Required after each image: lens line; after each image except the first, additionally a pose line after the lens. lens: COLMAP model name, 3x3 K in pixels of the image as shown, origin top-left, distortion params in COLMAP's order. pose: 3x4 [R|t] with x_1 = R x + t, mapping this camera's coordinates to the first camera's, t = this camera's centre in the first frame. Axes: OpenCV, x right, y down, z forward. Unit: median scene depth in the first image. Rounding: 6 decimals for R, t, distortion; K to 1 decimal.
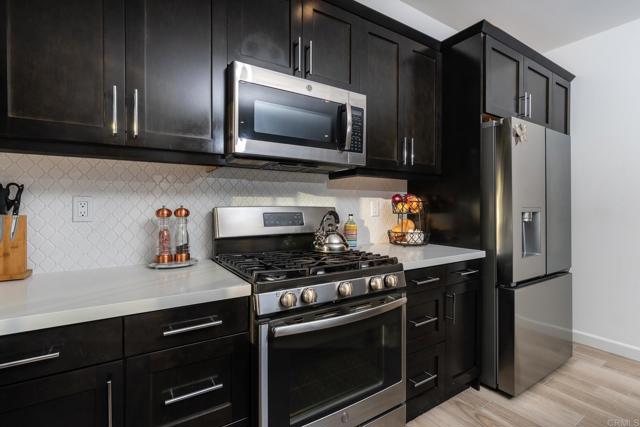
lens RADIAL K [[297.6, 0, 320.3], [0, 297.6, 208.2], [0, 0, 1]] dist [-0.000931, -0.000446]
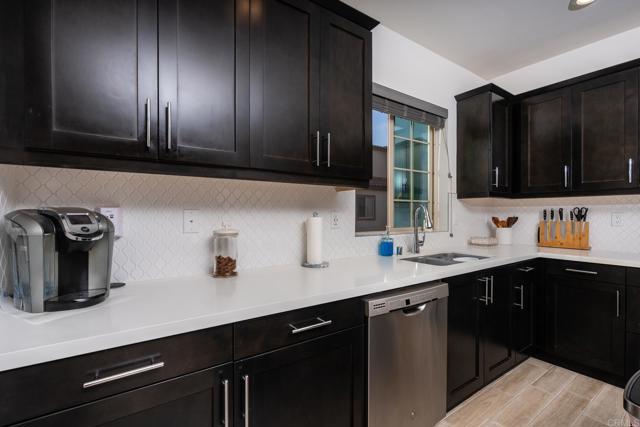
lens RADIAL K [[297.6, 0, 323.5], [0, 297.6, 214.5], [0, 0, 1]] dist [-0.000931, -0.000446]
pose [[0.044853, 0.003350, -0.998988, 1.165104], [-0.012939, 0.999912, 0.002772, -0.010711], [0.998910, 0.012801, 0.044892, -1.104140]]
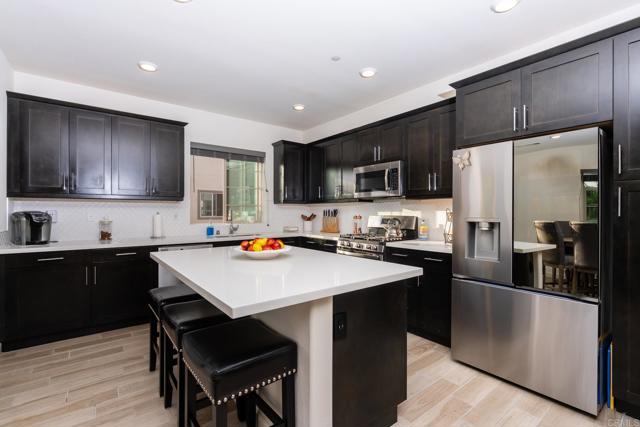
lens RADIAL K [[297.6, 0, 318.3], [0, 297.6, 211.3], [0, 0, 1]] dist [-0.000931, -0.000446]
pose [[0.086202, -0.000069, -0.996278, 3.019852], [-0.011907, 0.999929, -0.001100, -0.046735], [0.996207, 0.011957, 0.086195, 0.399644]]
